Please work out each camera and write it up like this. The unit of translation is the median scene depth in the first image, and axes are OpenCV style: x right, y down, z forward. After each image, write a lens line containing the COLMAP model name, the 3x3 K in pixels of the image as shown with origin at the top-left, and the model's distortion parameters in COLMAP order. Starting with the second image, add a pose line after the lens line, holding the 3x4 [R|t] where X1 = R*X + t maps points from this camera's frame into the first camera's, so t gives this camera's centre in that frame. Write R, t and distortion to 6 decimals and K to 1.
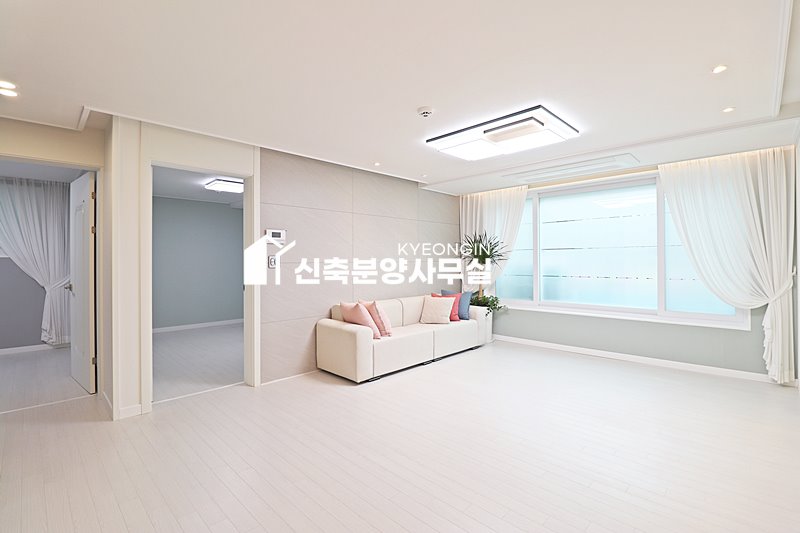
lens RADIAL K [[371.8, 0, 399.4], [0, 371.8, 257.9], [0, 0, 1]] dist [0.000924, -0.014336]
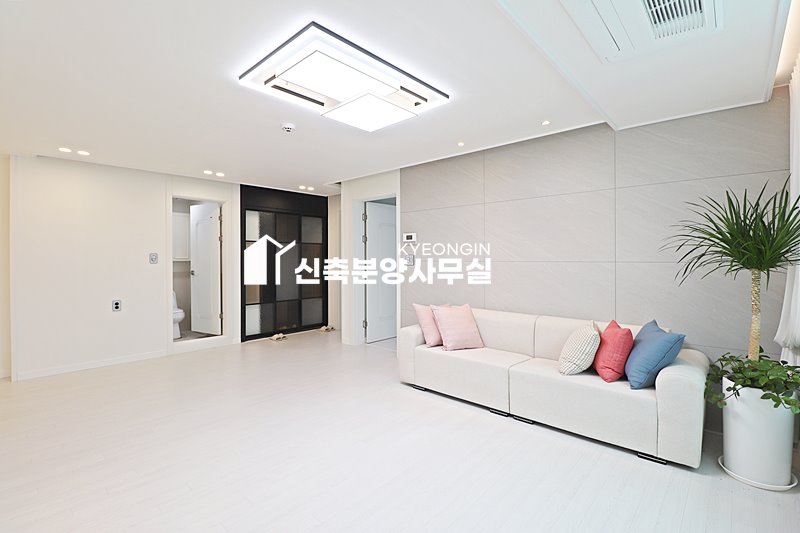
lens RADIAL K [[371.8, 0, 399.4], [0, 371.8, 257.9], [0, 0, 1]] dist [0.000924, -0.014336]
pose [[0.040596, 0.004790, -0.999164, 0.812817], [0.010873, 0.999927, 0.005235, -0.003509], [0.999116, -0.011077, 0.040541, 0.875877]]
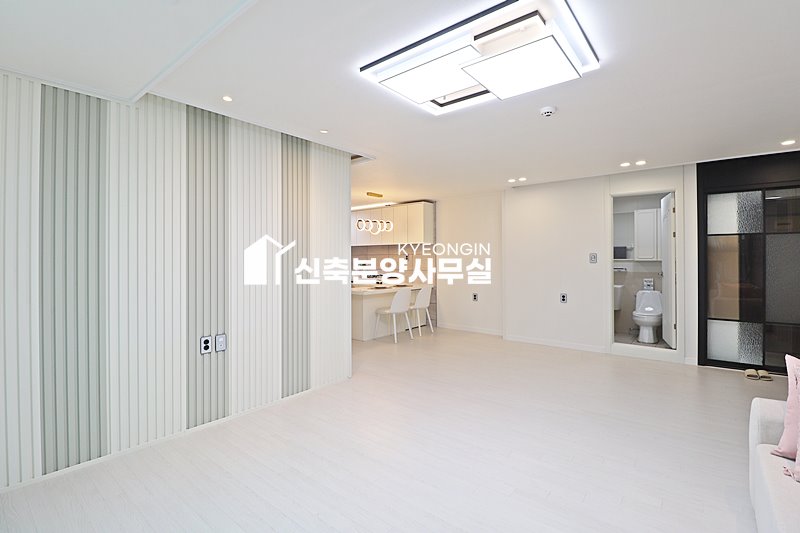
lens RADIAL K [[371.8, 0, 399.4], [0, 371.8, 257.9], [0, 0, 1]] dist [0.000924, -0.014336]
pose [[-0.995642, 0.009156, -0.092810, 0.378973], [0.010323, 0.999873, -0.012105, 0.003249], [0.092687, -0.013010, -0.995610, 1.325979]]
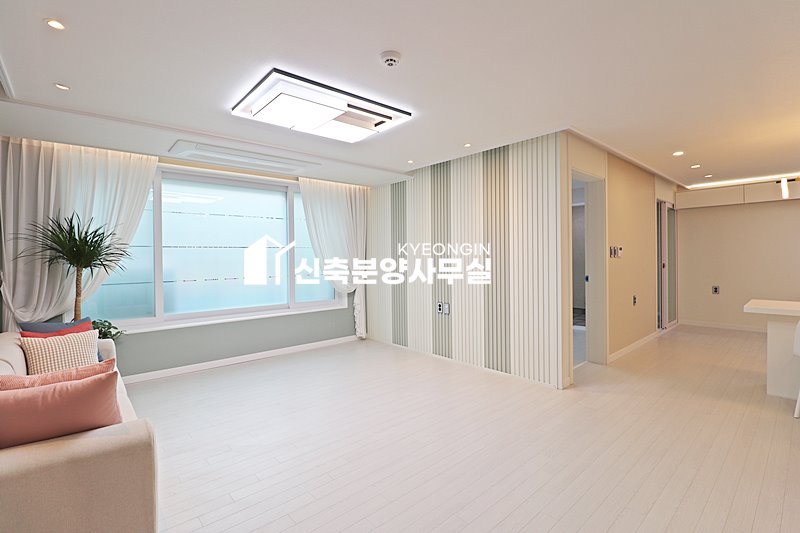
lens RADIAL K [[371.4, 0, 403.2], [0, 371.4, 258.0], [0, 0, 1]] dist [0.001068, -0.014238]
pose [[0.061194, 0.001113, 0.998125, -0.458070], [0.003893, 0.999992, -0.001354, 0.004055], [-0.998118, 0.003968, 0.061189, 0.638008]]
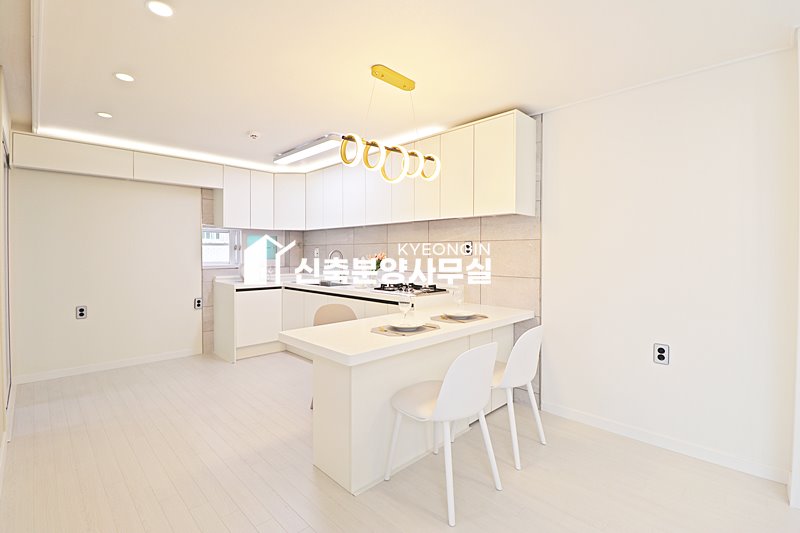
lens RADIAL K [[371.8, 0, 399.4], [0, 371.8, 257.9], [0, 0, 1]] dist [0.000924, -0.014336]
pose [[-0.999902, 0.000238, 0.013965, 0.319063], [0.000238, 1.000000, -0.000029, 0.002477], [-0.013965, -0.000026, -0.999902, 0.366585]]
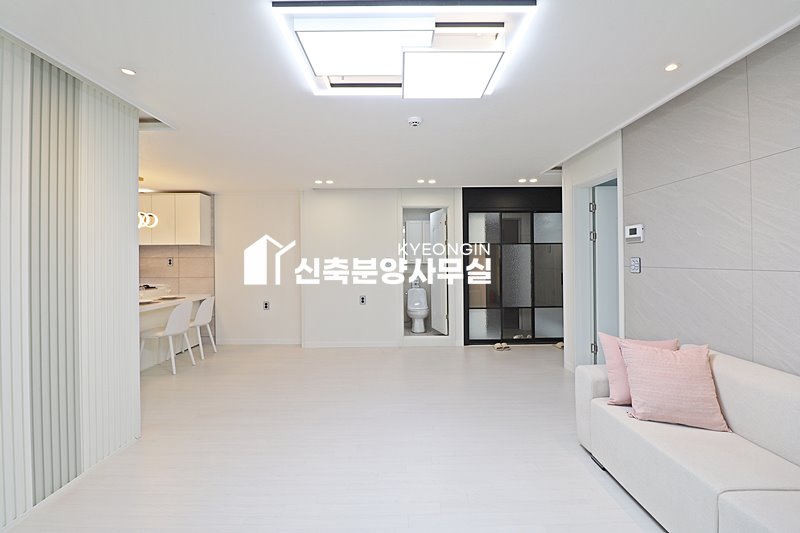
lens RADIAL K [[371.8, 0, 399.4], [0, 371.8, 257.9], [0, 0, 1]] dist [0.000924, -0.014336]
pose [[-0.706995, 0.007489, -0.707179, 0.559222], [0.017882, 0.999814, -0.007289, -0.008422], [0.706993, -0.017799, -0.706997, 1.149669]]
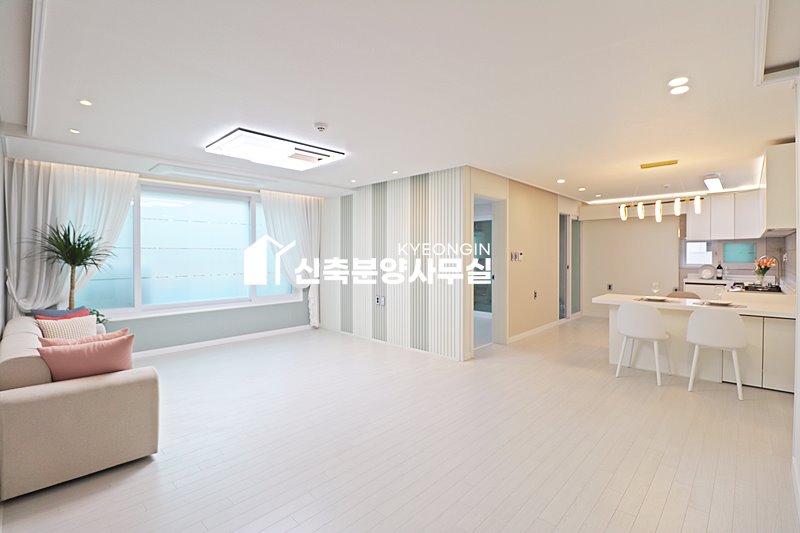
lens RADIAL K [[368.7, 0, 402.1], [0, 368.7, 256.7], [0, 0, 1]] dist [0.001349, -0.012509]
pose [[-0.022820, -0.001083, 0.999739, -0.696589], [-0.006712, 0.999977, 0.000930, -0.010112], [-0.999717, -0.006690, -0.022827, 0.538359]]
